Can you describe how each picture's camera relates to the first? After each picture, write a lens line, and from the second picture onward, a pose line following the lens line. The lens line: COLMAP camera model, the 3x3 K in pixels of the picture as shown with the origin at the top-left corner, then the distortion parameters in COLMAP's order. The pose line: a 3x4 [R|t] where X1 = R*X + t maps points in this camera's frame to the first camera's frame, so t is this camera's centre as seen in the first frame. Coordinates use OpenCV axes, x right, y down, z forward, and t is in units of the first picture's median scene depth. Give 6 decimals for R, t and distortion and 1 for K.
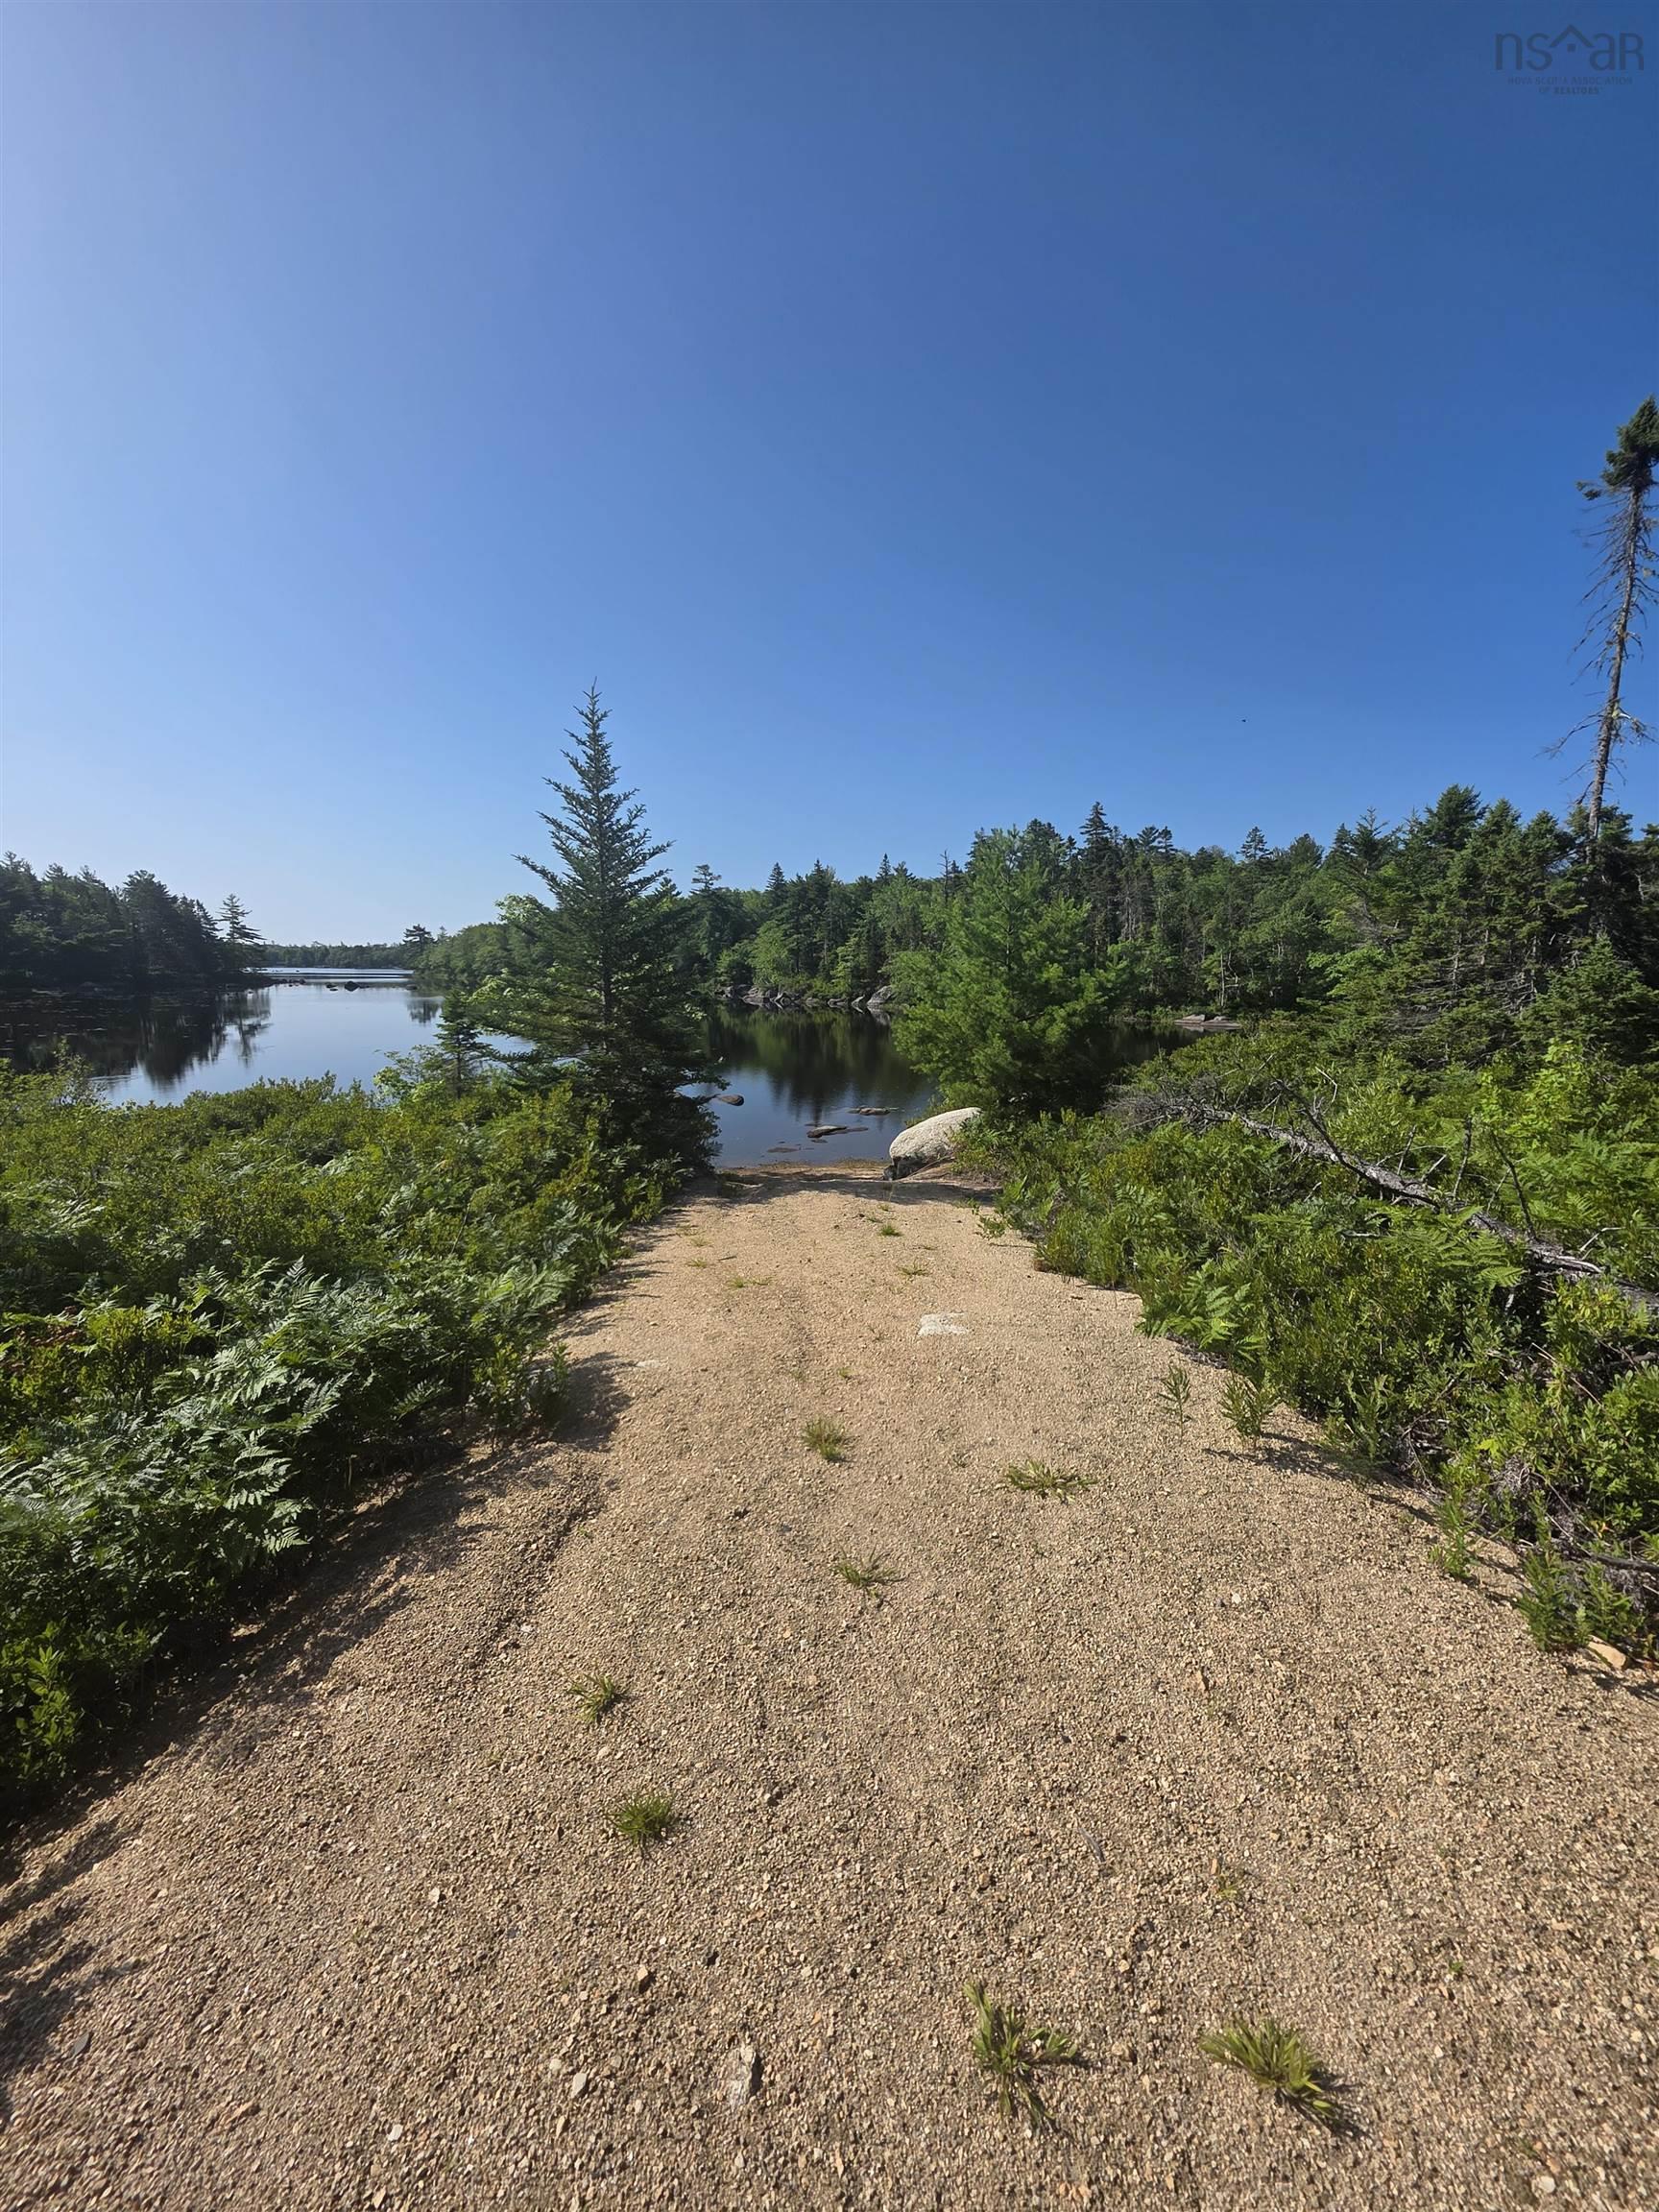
lens RADIAL K [[881.0, 0, 835.8], [0, 881.0, 1091.7], [0, 0, 1]] dist [0.005660, -0.000645]
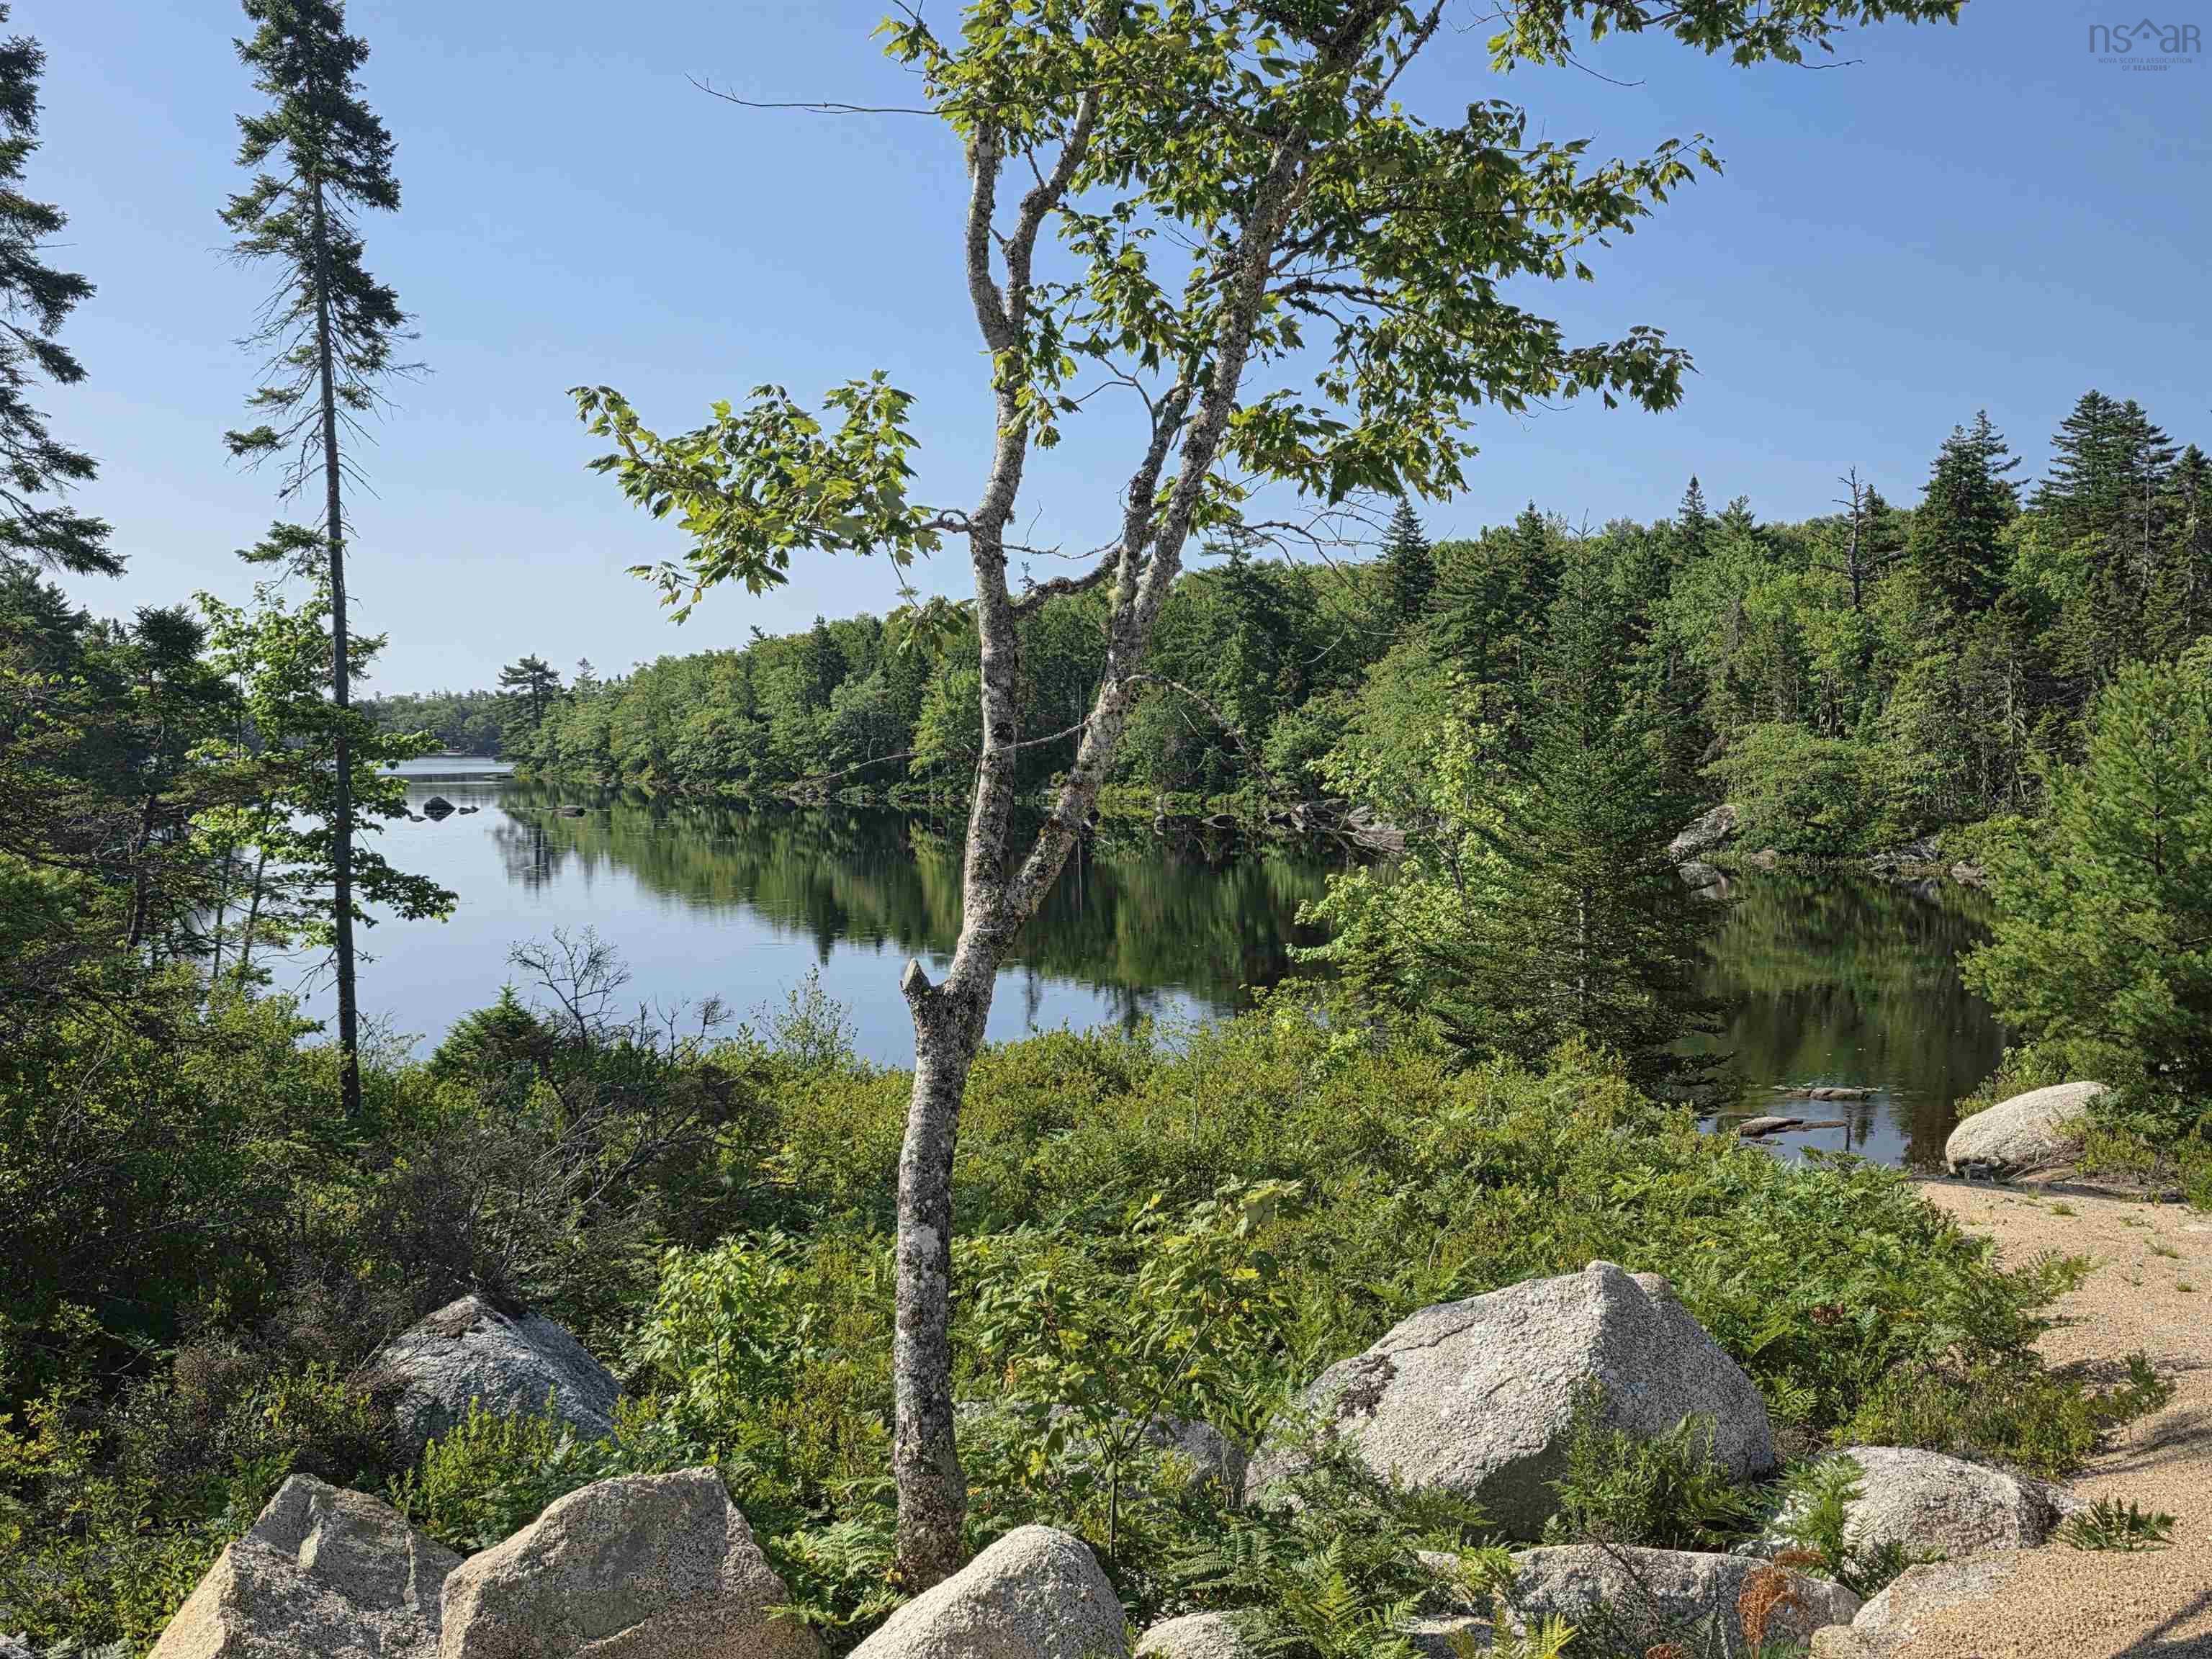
lens RADIAL K [[2309.1, 0, 1101.2], [0, 2309.1, 849.1], [0, 0, 1]] dist [0.060621, 0.000000]
pose [[0.984807, -0.004187, -0.173600, -0.033116], [-0.011744, 0.995815, -0.090640, 0.001670], [0.173253, 0.091301, 0.980636, -0.101151]]
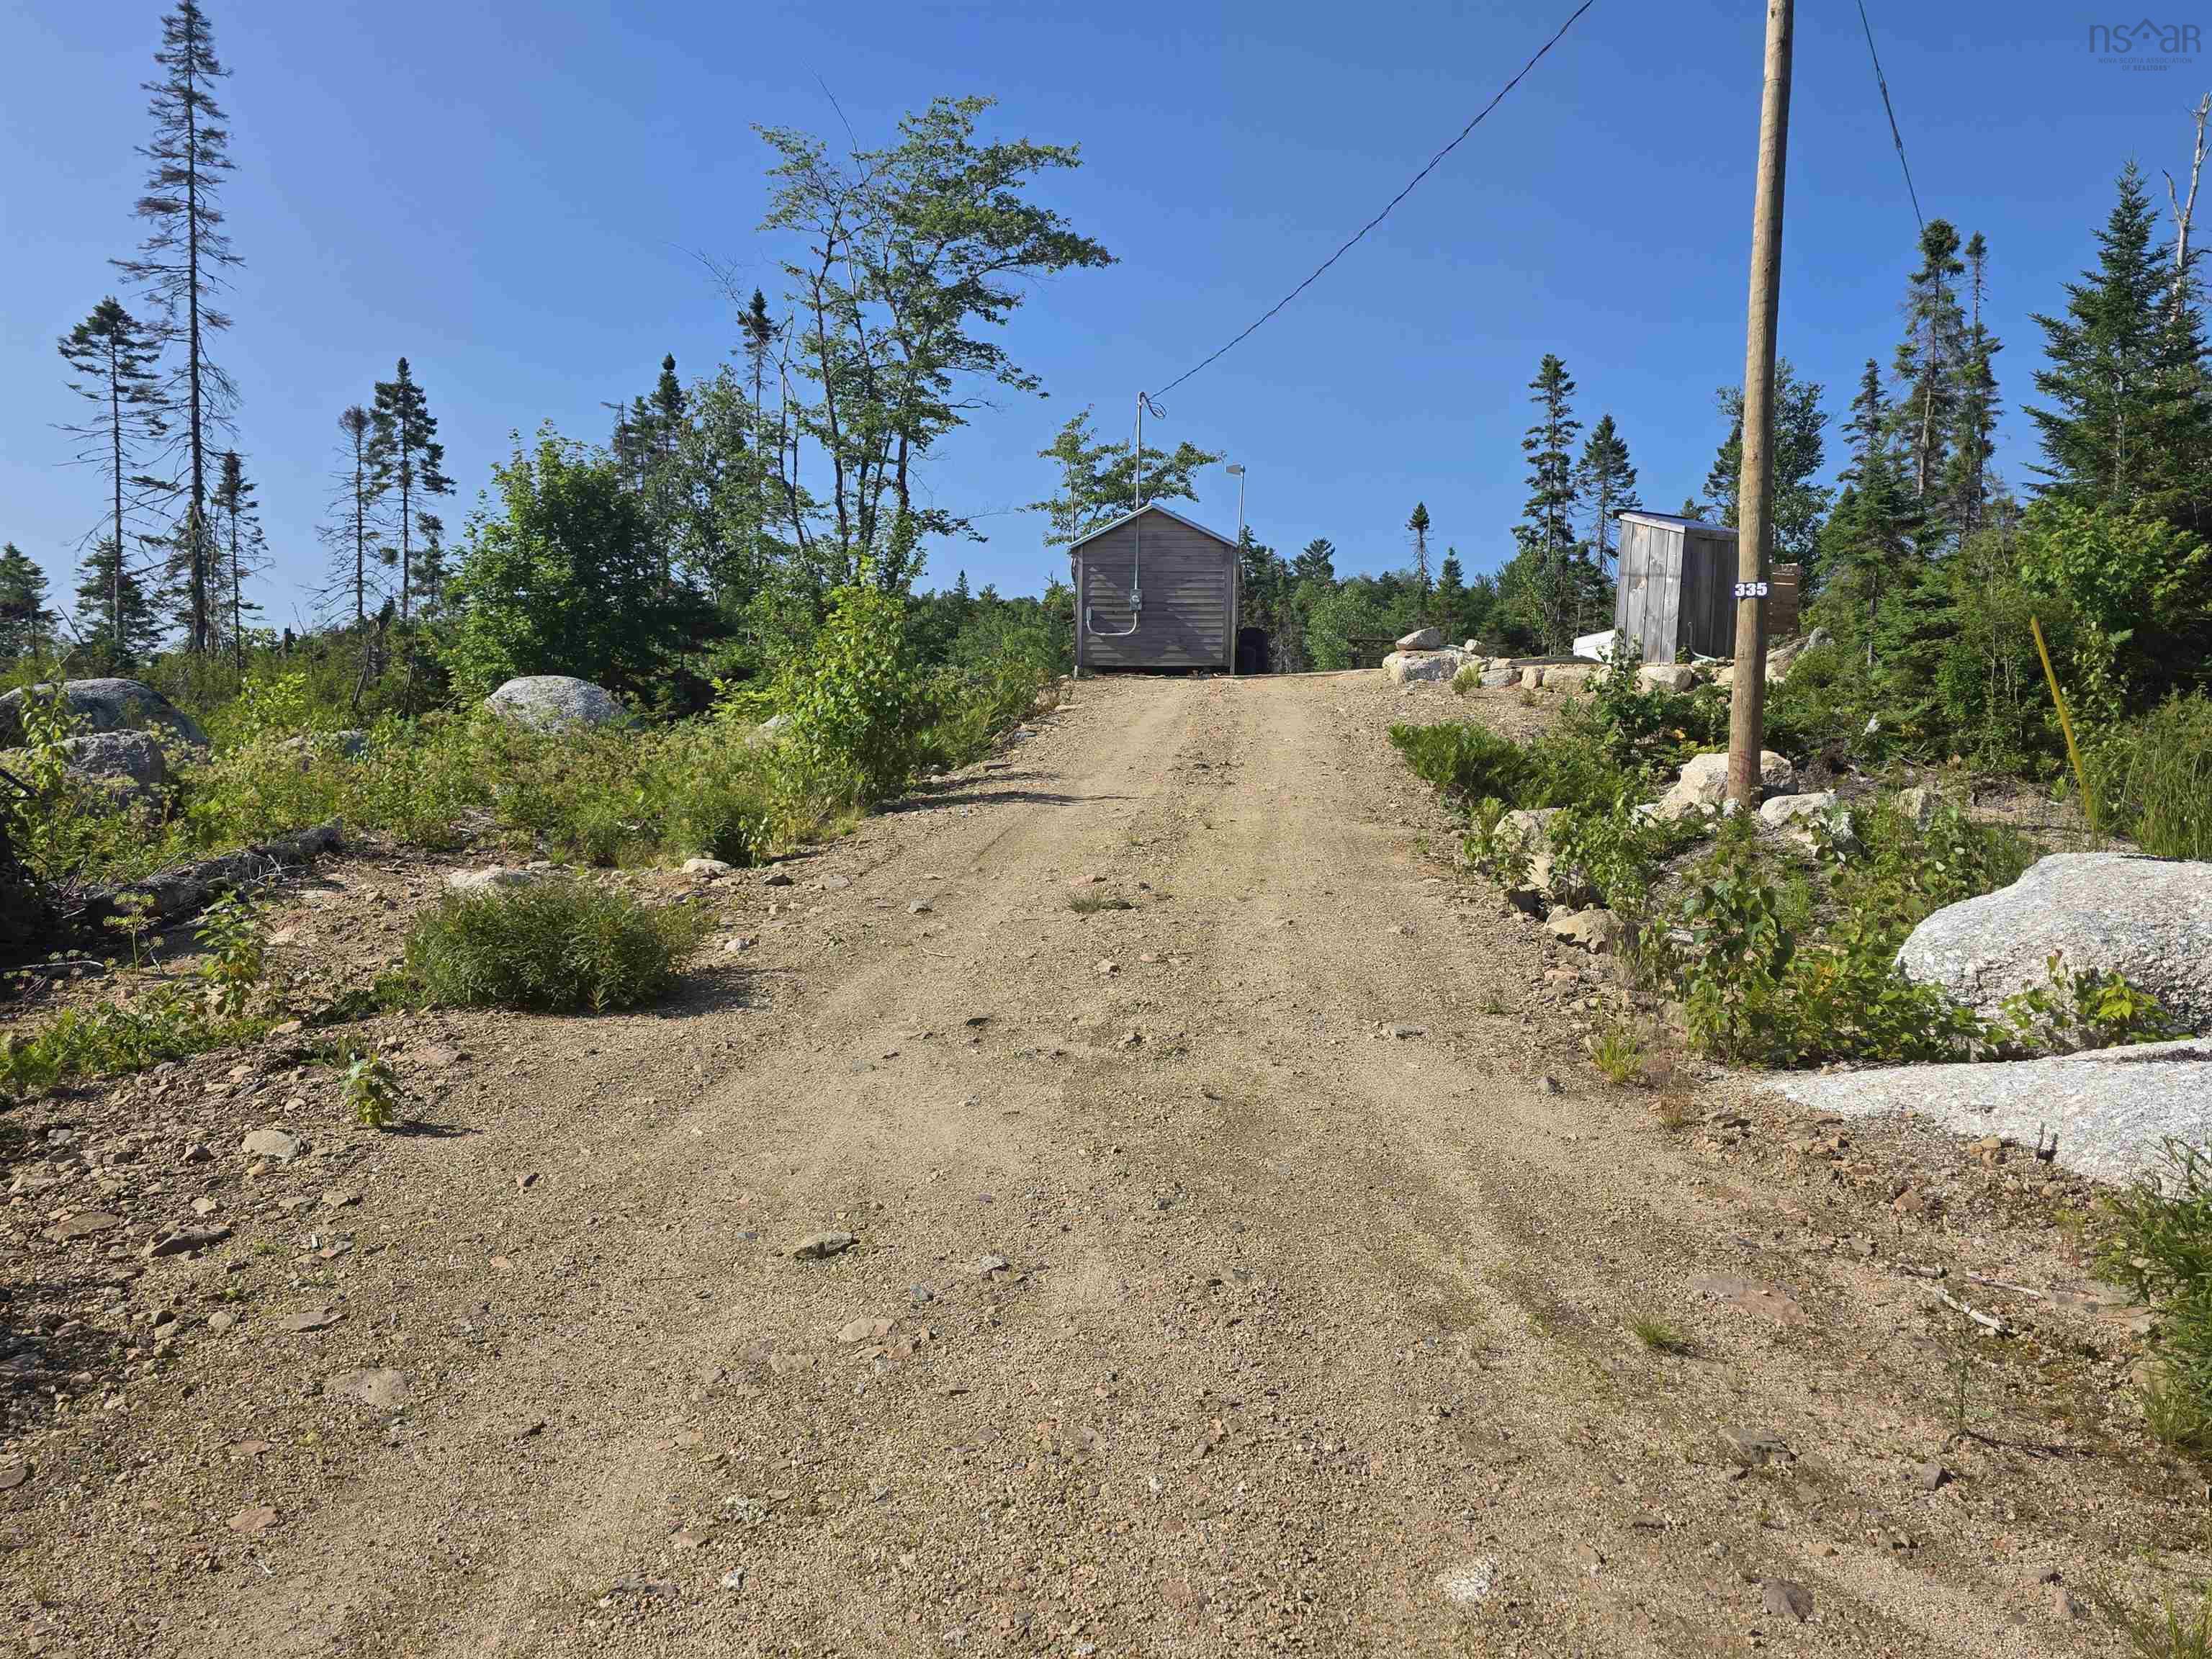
lens RADIAL K [[1676.8, 0, 1096.9], [0, 1676.8, 833.6], [0, 0, 1]] dist [0.041026, -0.002747]
pose [[0.982420, -0.006136, 0.186581, -0.110289], [0.022103, 0.996253, -0.083615, 0.069147], [-0.185369, 0.086269, 0.978875, -0.397863]]
